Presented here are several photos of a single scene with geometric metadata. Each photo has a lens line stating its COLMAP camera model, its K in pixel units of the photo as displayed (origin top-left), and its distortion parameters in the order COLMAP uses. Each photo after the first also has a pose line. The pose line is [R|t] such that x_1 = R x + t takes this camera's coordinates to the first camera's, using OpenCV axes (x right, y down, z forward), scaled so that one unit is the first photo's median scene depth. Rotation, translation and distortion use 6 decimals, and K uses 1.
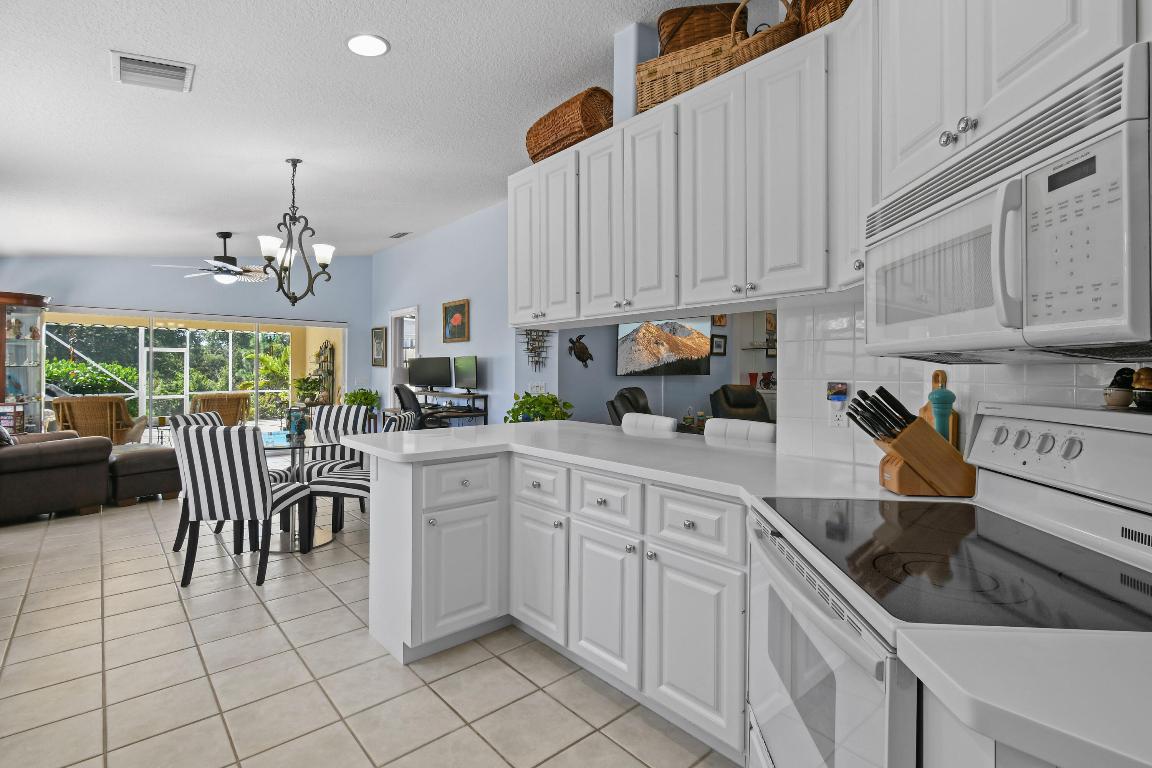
lens RADIAL K [[560.5, 0, 597.1], [0, 560.5, 369.3], [0, 0, 1]] dist [0.005852, -0.003862]
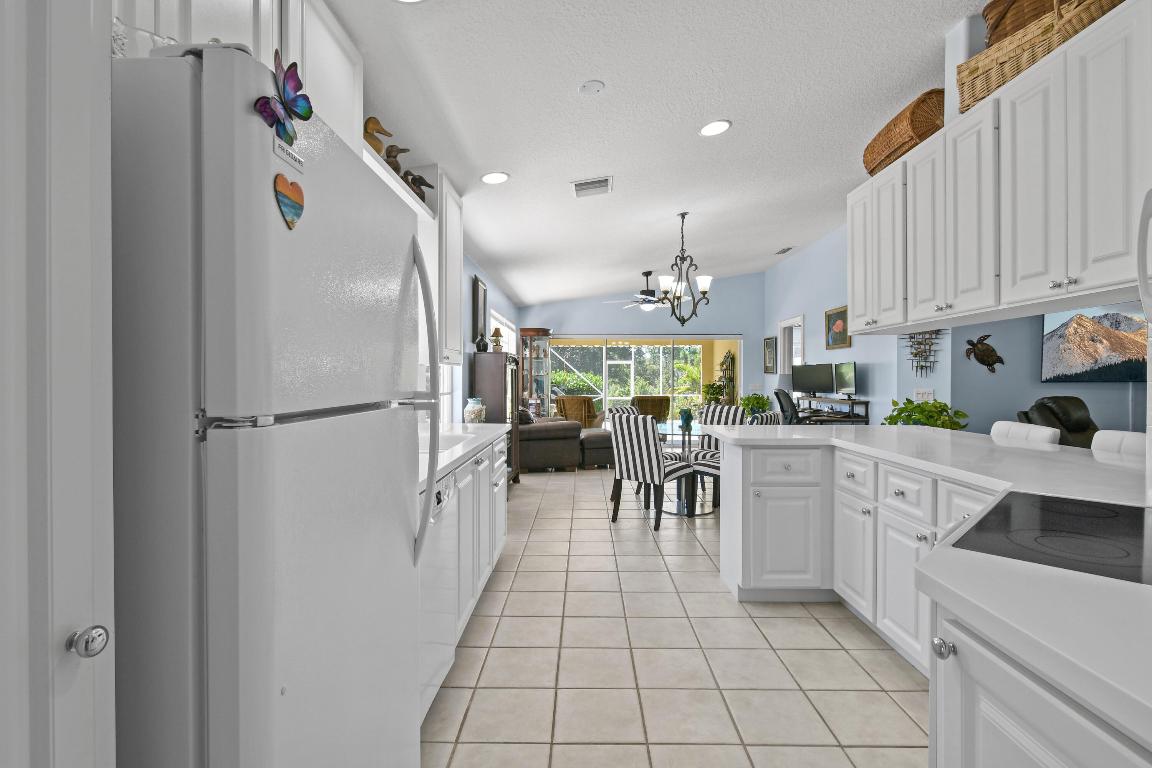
lens RADIAL K [[560.5, 0, 554.9], [0, 560.5, 380.2], [0, 0, 1]] dist [0.005852, -0.003862]
pose [[0.712705, 0.001008, -0.701464, 0.157017], [0.002312, 0.999990, 0.003786, 0.006042], [0.701460, -0.004320, 0.712695, -0.130706]]
